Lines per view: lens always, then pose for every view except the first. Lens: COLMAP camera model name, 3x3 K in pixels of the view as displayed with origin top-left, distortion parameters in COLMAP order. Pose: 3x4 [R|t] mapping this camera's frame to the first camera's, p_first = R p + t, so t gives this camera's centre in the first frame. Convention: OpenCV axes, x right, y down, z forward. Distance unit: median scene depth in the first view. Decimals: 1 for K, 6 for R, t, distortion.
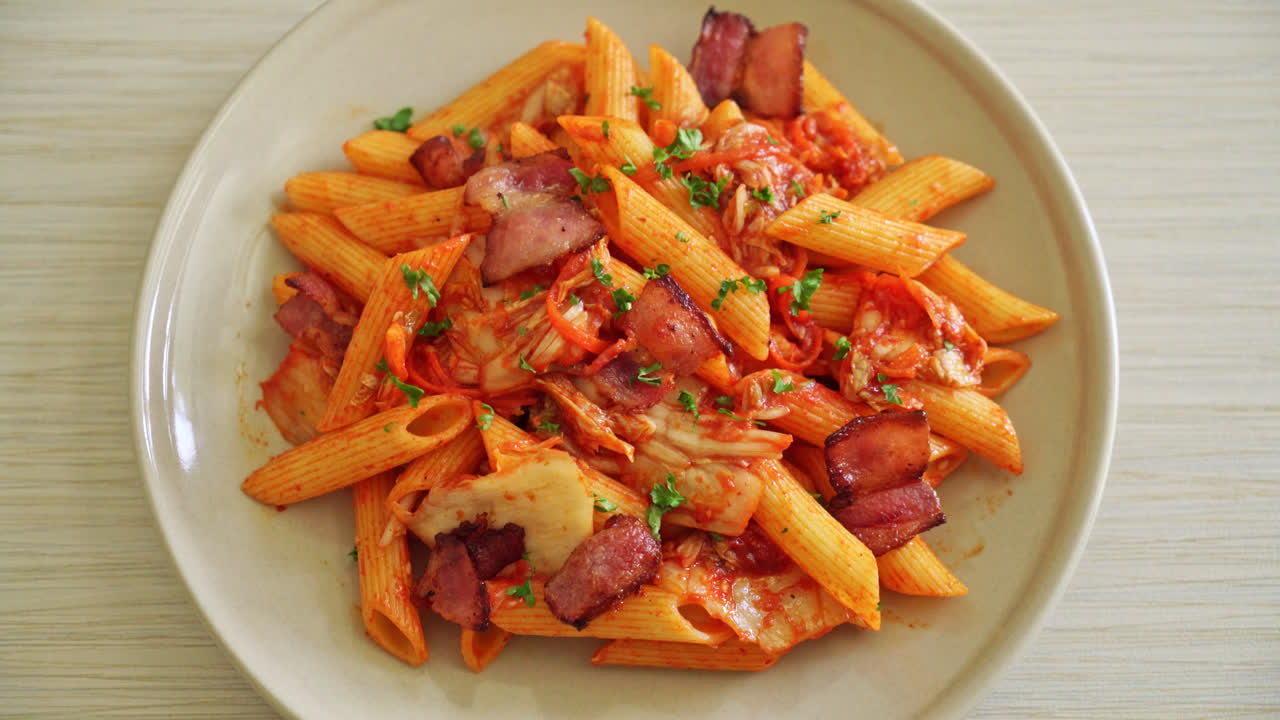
lens RADIAL K [[2485.9, 0, 639.8], [0, 2485.9, 359.9], [0, 0, 1]] dist [-0.031791, 0.000000]
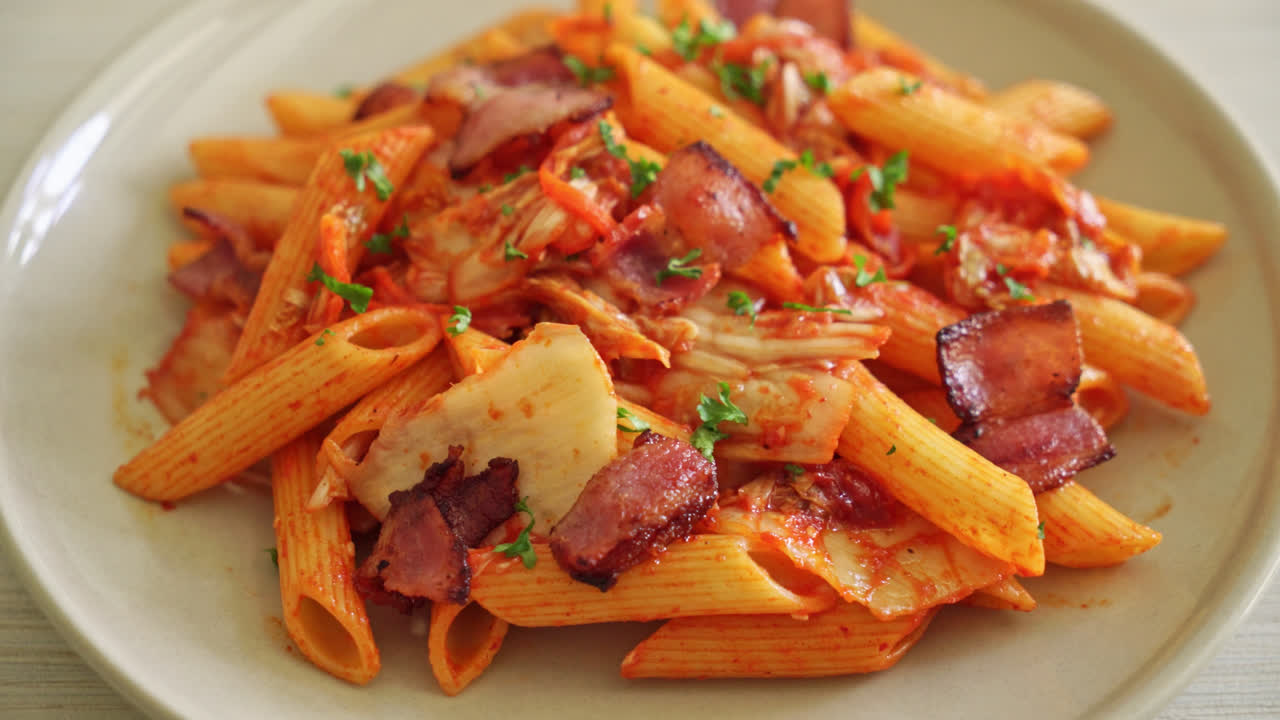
lens RADIAL K [[2485.9, 0, 639.8], [0, 2485.9, 360.0], [0, 0, 1]] dist [-0.031791, 0.000000]
pose [[0.998681, -0.038664, 0.033795, -0.034556], [0.049345, 0.904706, -0.423170, 0.334861], [-0.014213, 0.424279, 0.905420, 0.355931]]
